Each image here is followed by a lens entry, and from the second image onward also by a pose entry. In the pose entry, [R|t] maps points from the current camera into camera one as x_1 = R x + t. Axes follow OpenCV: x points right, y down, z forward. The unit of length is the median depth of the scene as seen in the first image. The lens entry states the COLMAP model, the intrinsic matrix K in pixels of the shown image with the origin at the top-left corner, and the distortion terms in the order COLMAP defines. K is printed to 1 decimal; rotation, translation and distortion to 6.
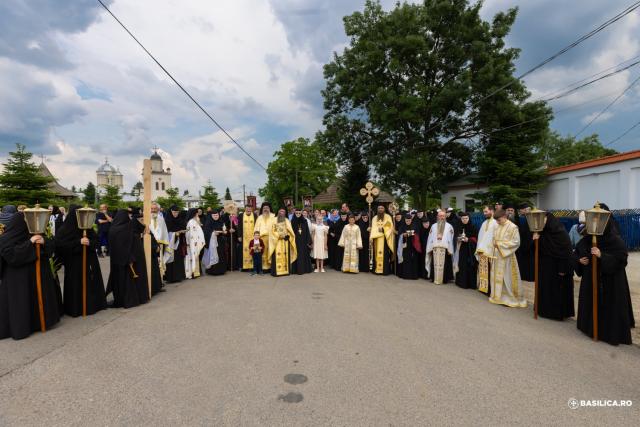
lens RADIAL K [[302.1, 0, 339.2], [0, 302.1, 215.1], [0, 0, 1]] dist [-0.000995, -0.000028]
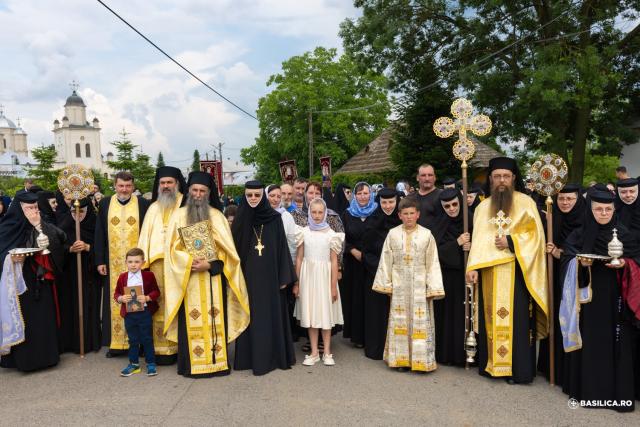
lens RADIAL K [[542.0, 0, 320.0], [0, 542.0, 213.5], [0, 0, 1]] dist [0.003099, -0.001419]
pose [[0.989678, -0.012346, -0.142774, 0.009786], [0.017004, 0.999361, 0.031449, -0.001100], [0.142295, -0.033553, 0.989256, 0.140611]]
